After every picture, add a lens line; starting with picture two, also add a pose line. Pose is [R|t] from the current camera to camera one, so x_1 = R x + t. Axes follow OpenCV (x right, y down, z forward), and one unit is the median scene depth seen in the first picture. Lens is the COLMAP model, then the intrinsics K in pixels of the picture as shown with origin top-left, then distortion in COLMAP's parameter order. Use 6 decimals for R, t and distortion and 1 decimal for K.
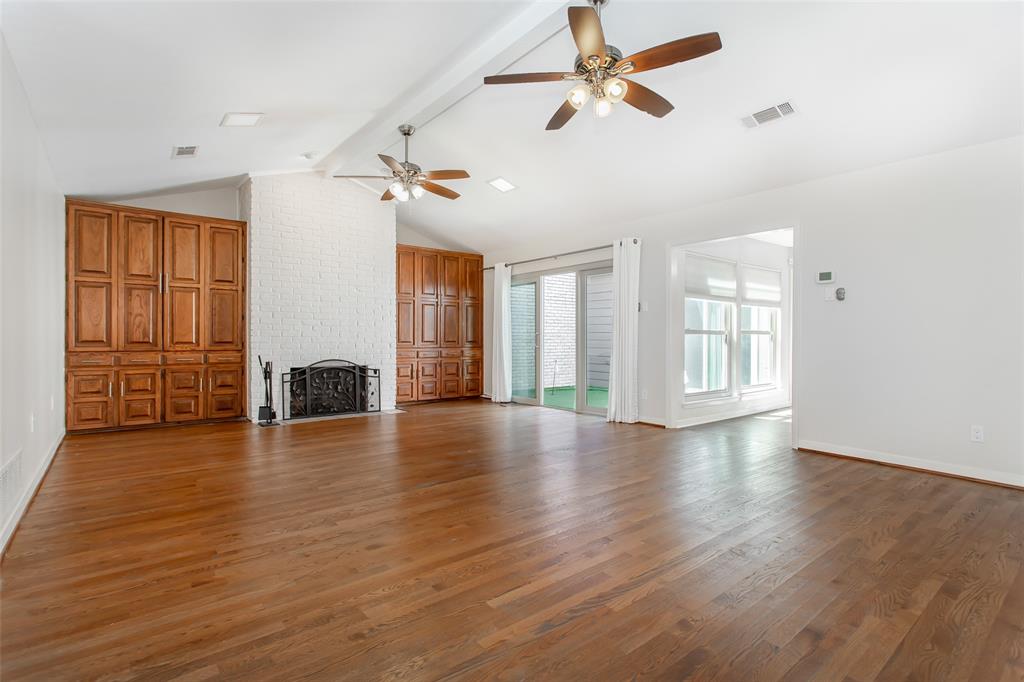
lens RADIAL K [[493.7, 0, 512.0], [0, 493.7, 341.0], [0, 0, 1]] dist [0.000920, 0.000618]
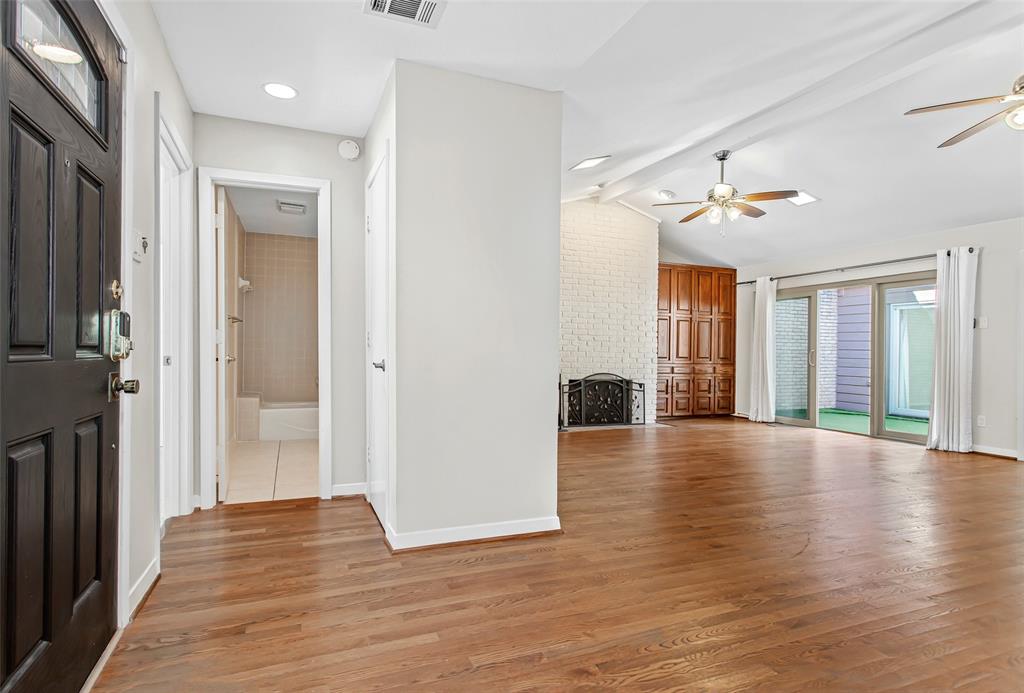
lens RADIAL K [[528.4, 0, 512.0], [0, 528.4, 346.5], [0, 0, 1]] dist [0.032118, 0.000488]
pose [[0.961821, 0.009469, -0.273516, -0.219018], [-0.014570, 0.999756, -0.016625, 0.002061], [0.273292, 0.019976, 0.961724, -0.135106]]
